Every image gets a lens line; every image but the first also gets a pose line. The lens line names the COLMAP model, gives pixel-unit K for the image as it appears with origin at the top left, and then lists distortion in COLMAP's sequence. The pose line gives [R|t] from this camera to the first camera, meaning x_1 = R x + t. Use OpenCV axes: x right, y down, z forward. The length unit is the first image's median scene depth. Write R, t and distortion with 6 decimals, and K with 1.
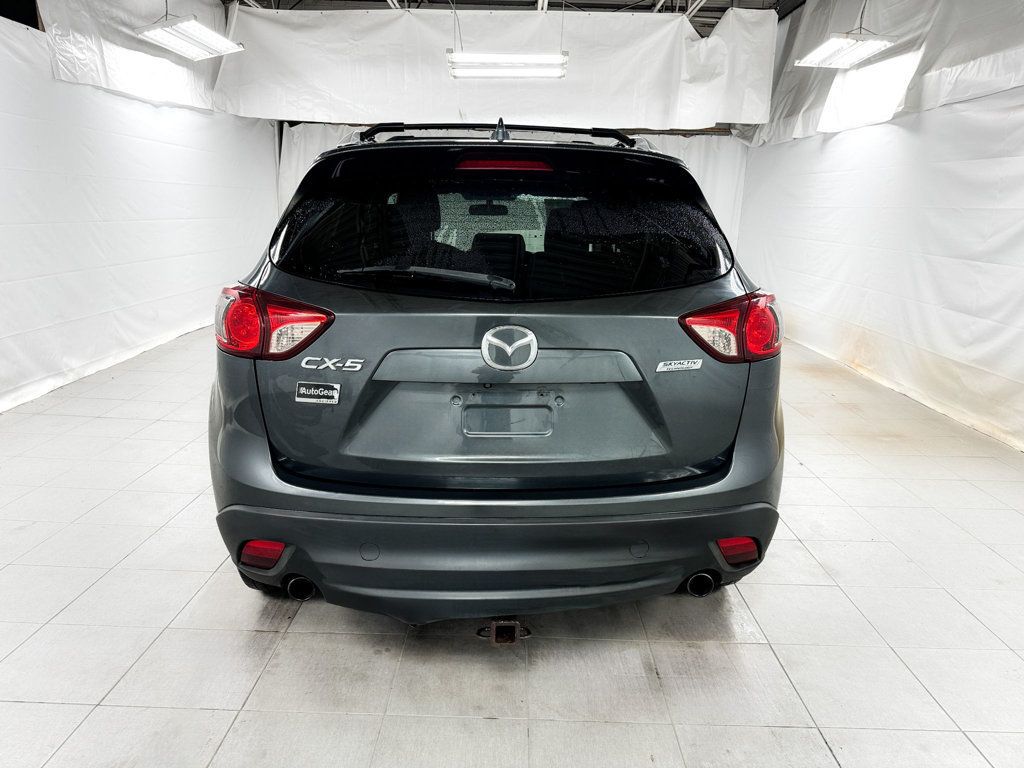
lens RADIAL K [[726.2, 0, 512.0], [0, 726.2, 384.0], [0, 0, 1]] dist [0.062073, -0.081990]
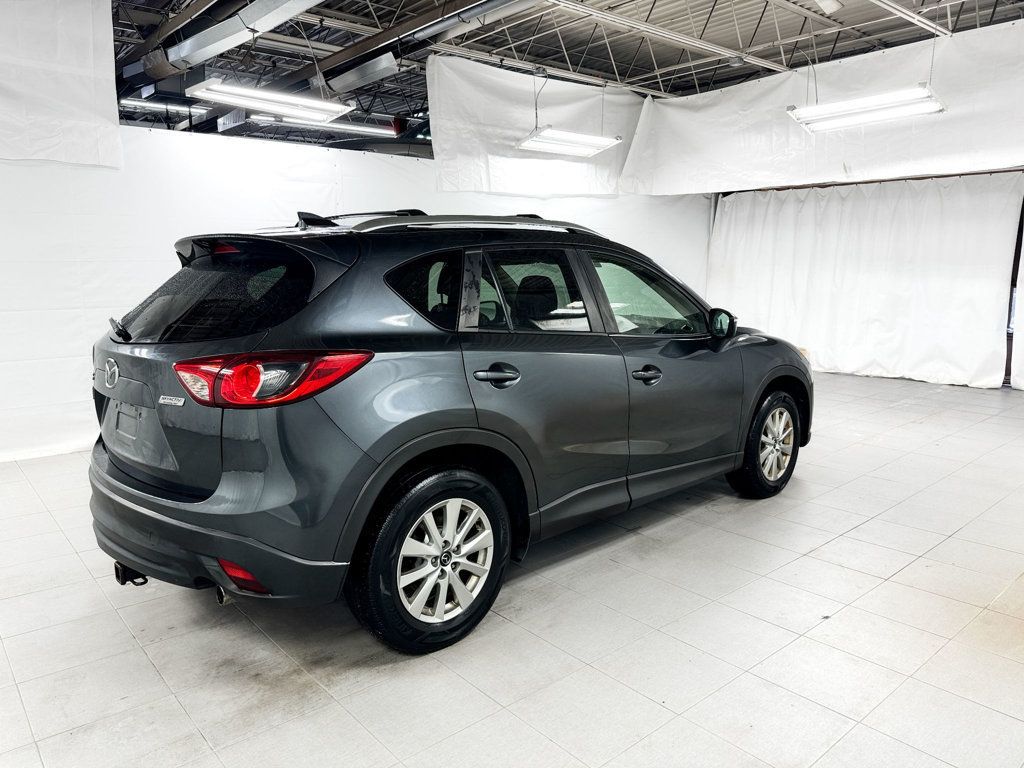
lens RADIAL K [[726.2, 0, 512.0], [0, 726.2, 384.0], [0, 0, 1]] dist [0.062073, -0.081990]
pose [[0.675320, 0.088931, -0.732144, 0.342888], [-0.149118, 0.988665, -0.017454, -0.026755], [0.722293, 0.120963, 0.680926, 0.117157]]
